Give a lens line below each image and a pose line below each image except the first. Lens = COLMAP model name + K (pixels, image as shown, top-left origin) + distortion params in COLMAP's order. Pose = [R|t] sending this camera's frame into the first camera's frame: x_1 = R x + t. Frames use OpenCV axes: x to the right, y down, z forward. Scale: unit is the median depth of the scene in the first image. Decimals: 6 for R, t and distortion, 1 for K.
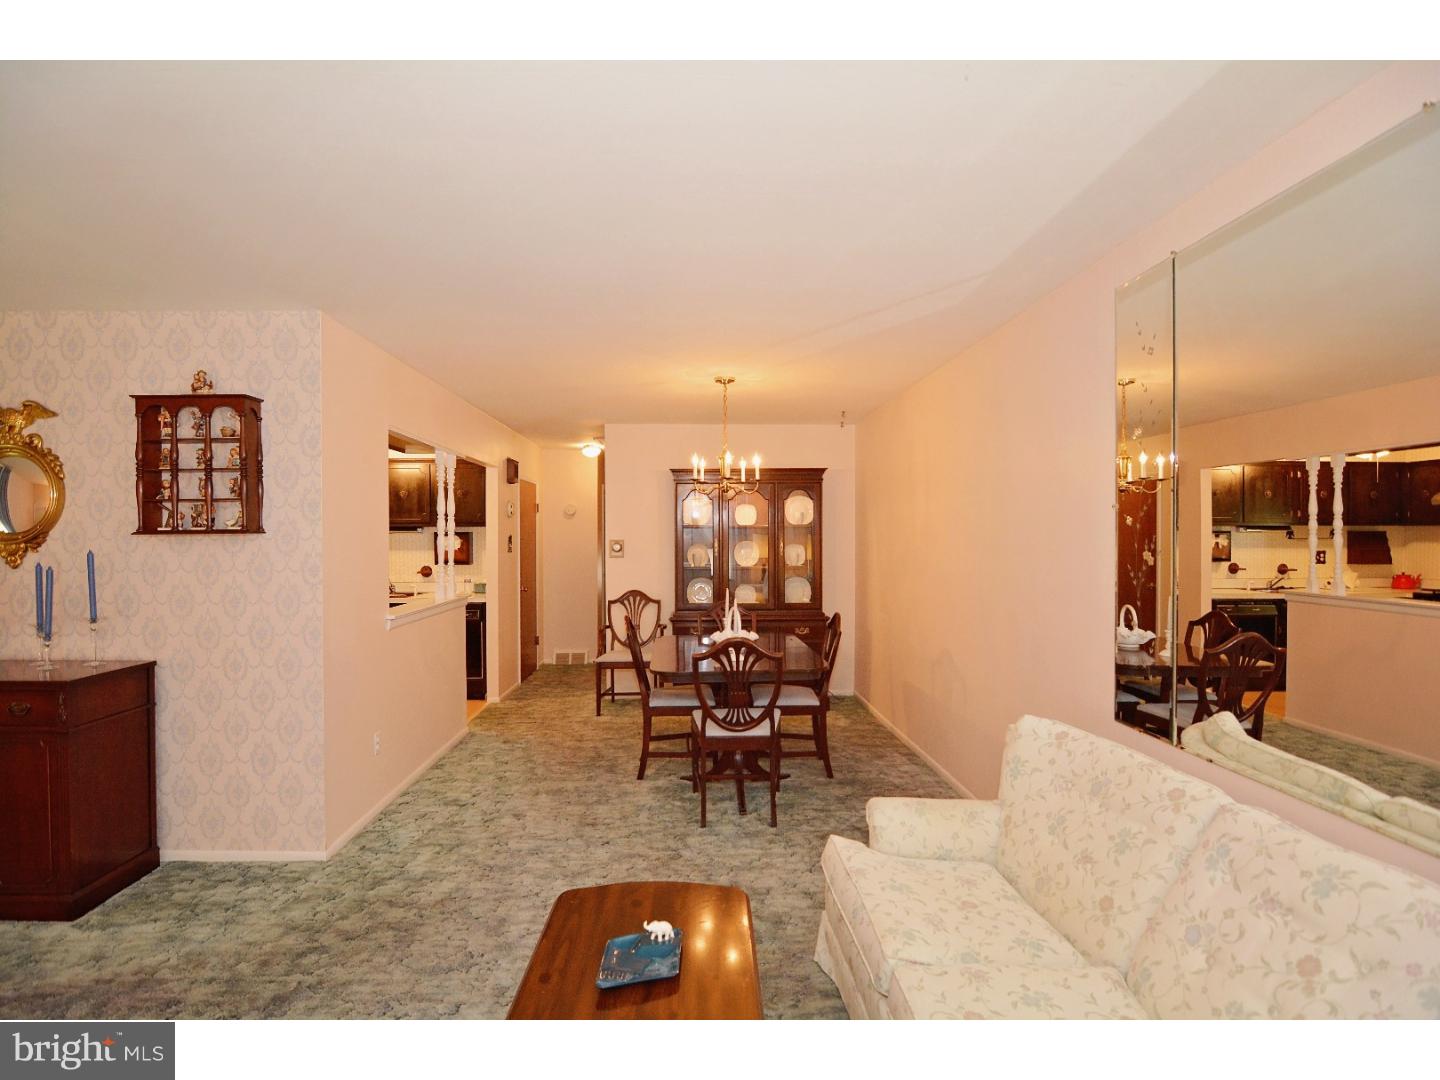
lens RADIAL K [[697.8, 0, 711.5], [0, 697.8, 548.0], [0, 0, 1]] dist [-0.004730, -0.010182]
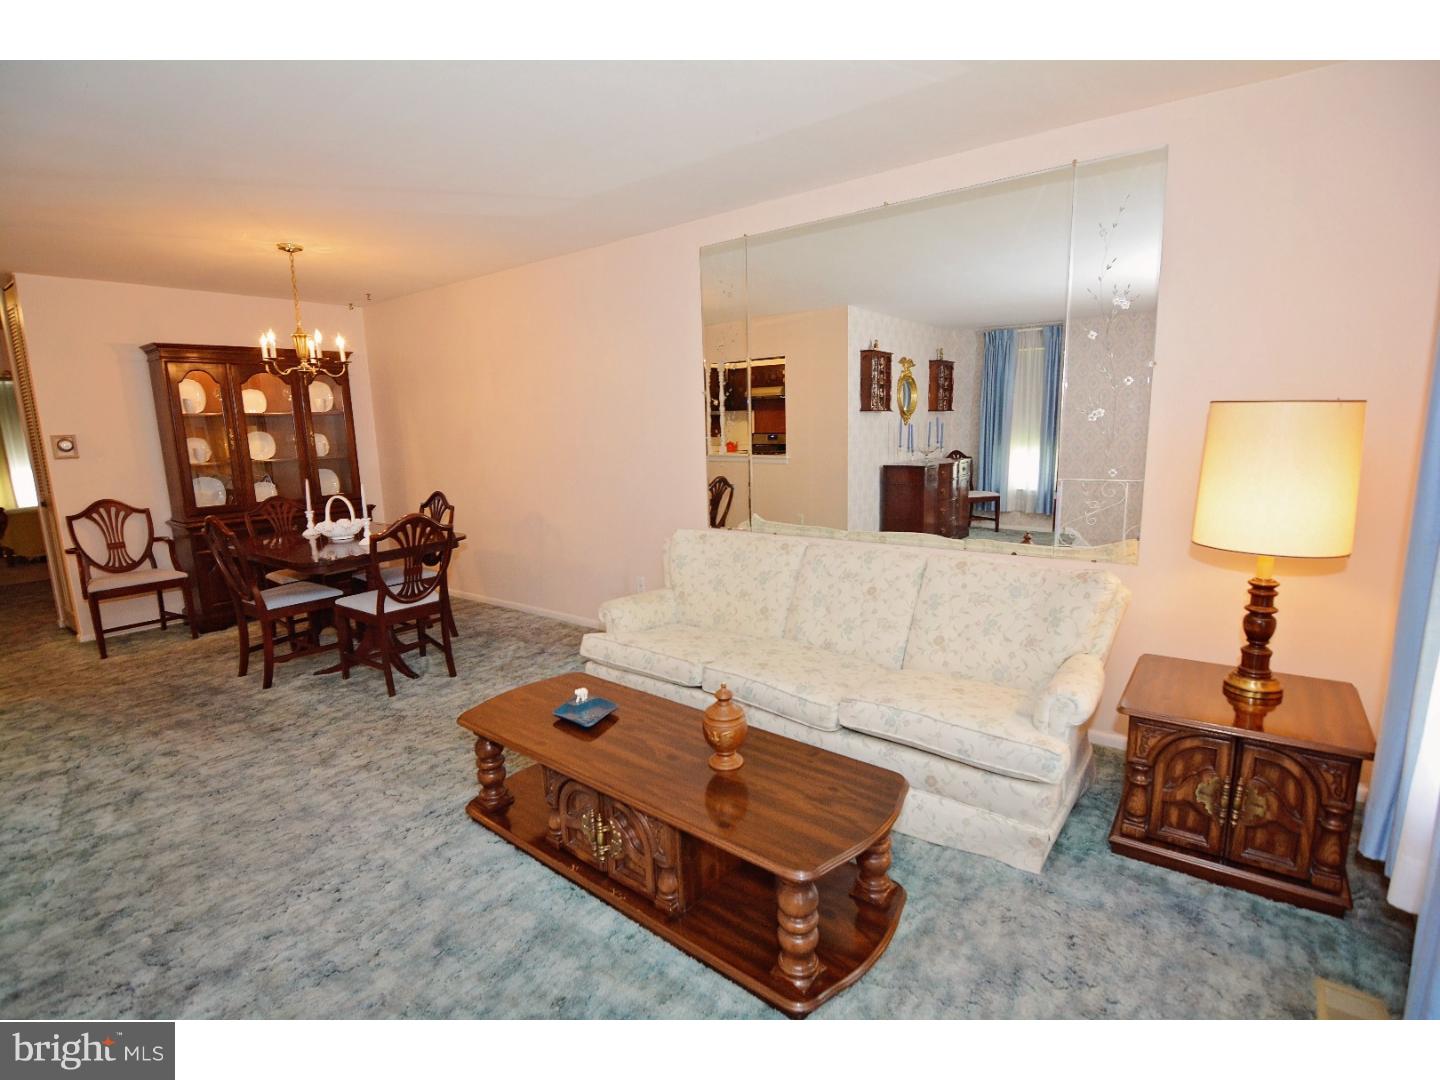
lens RADIAL K [[682.5, 0, 719.9], [0, 682.5, 538.4], [0, 0, 1]] dist [-0.003481, -0.000418]
pose [[0.651346, -0.144343, 0.744925, -0.357432], [0.037954, 0.986708, 0.158006, 0.013810], [-0.757831, -0.074644, 0.648167, -0.032084]]
